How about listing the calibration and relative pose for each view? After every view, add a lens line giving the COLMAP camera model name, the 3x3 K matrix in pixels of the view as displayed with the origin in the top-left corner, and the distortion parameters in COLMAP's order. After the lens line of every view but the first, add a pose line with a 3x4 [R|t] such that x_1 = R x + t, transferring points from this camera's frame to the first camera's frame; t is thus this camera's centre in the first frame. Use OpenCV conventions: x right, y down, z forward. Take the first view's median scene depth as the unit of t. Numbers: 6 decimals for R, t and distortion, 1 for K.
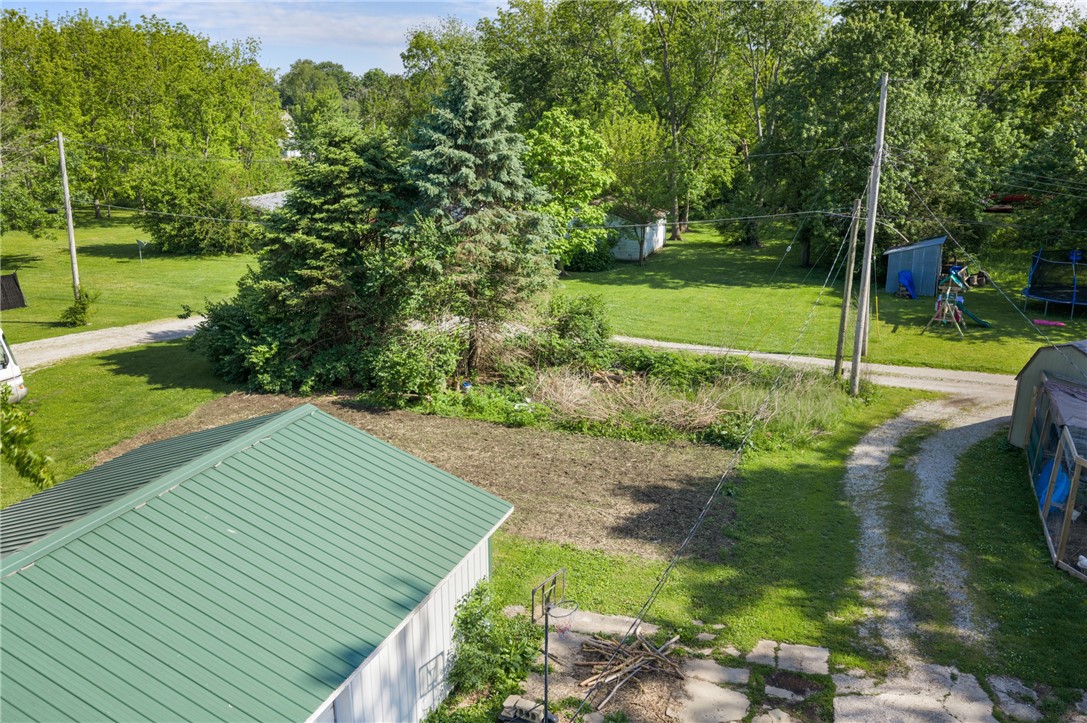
lens RADIAL K [[908.8, 0, 543.5], [0, 908.8, 361.5], [0, 0, 1]] dist [0.027582, 0.000053]
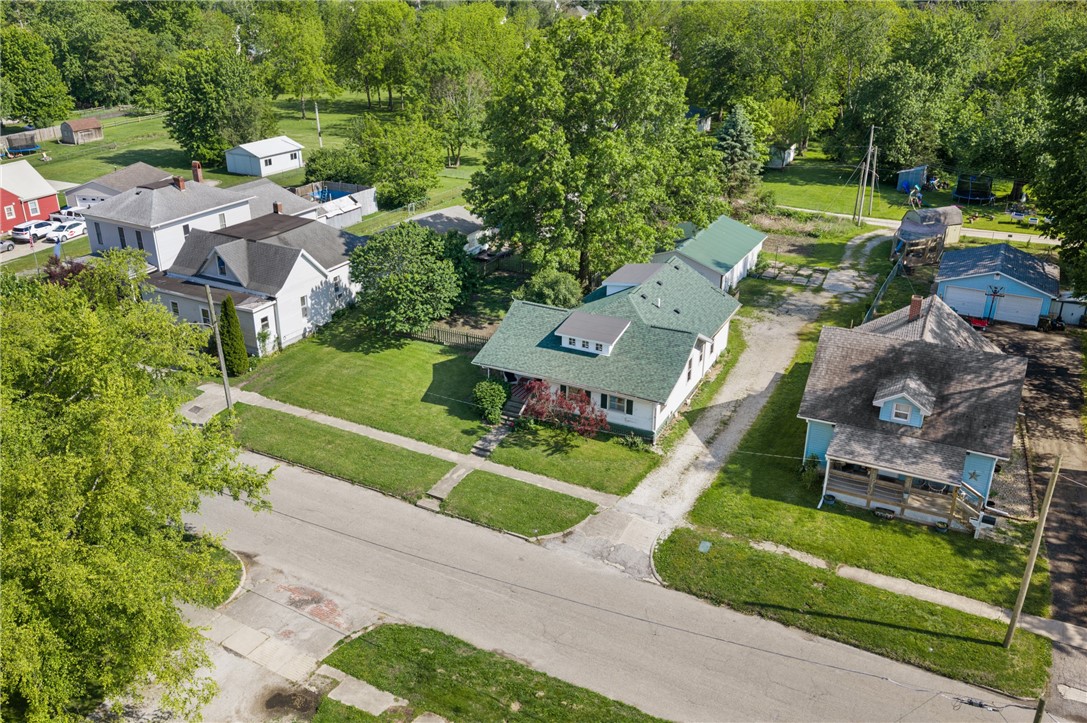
lens RADIAL K [[917.9, 0, 547.3], [0, 917.9, 338.7], [0, 0, 1]] dist [-0.007306, 0.102417]
pose [[0.993501, 0.053193, -0.100633, -0.360967], [-0.041485, 0.992493, 0.115055, 0.097412], [0.105998, -0.110132, 0.988249, -2.156904]]
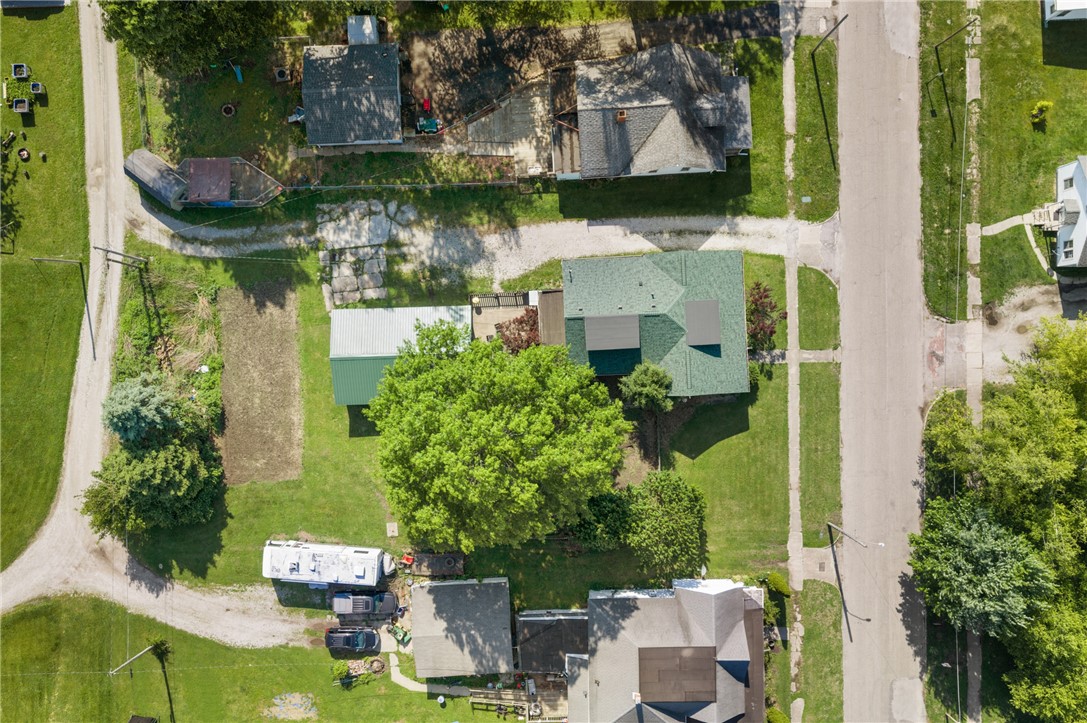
lens RADIAL K [[908.8, 0, 543.5], [0, 908.8, 361.5], [0, 0, 1]] dist [0.027582, 0.000053]
pose [[-0.391568, -0.920109, 0.008626, -0.402675], [0.255177, -0.099578, 0.961753, -2.230553], [-0.884059, 0.378793, 0.273782, -0.634907]]
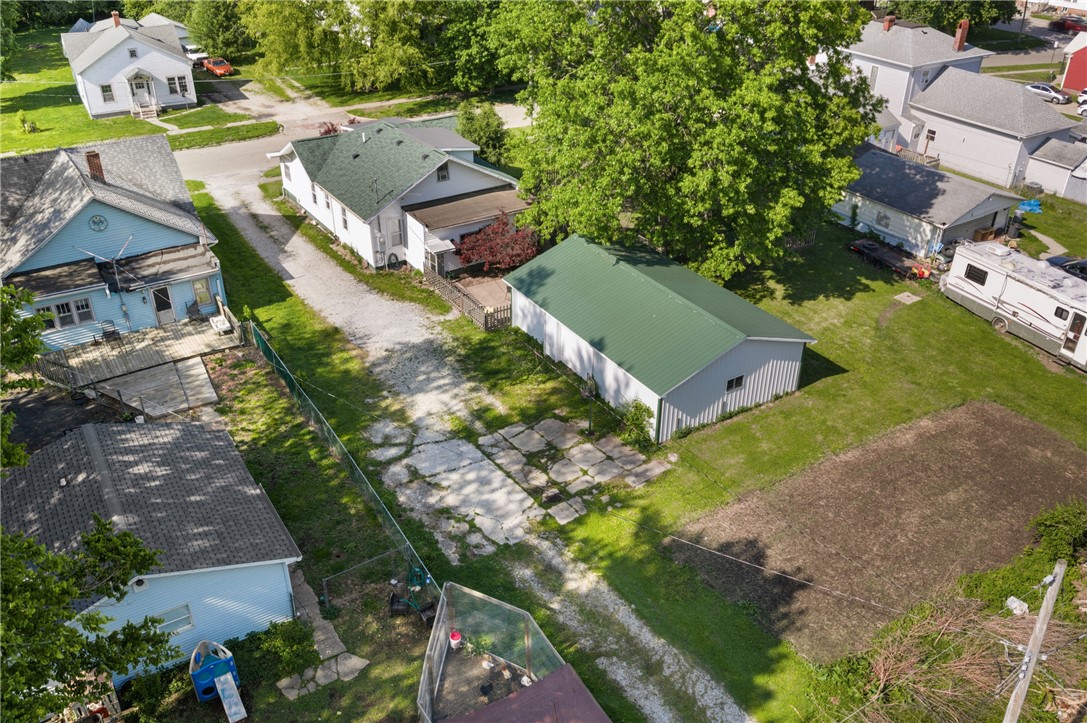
lens RADIAL K [[908.8, 0, 543.5], [0, 908.8, 361.5], [0, 0, 1]] dist [0.027582, 0.000053]
pose [[-0.602210, 0.404803, -0.688097, 0.815967], [-0.227190, 0.739376, 0.633804, -0.621267], [0.765328, 0.538012, -0.353293, 0.785747]]
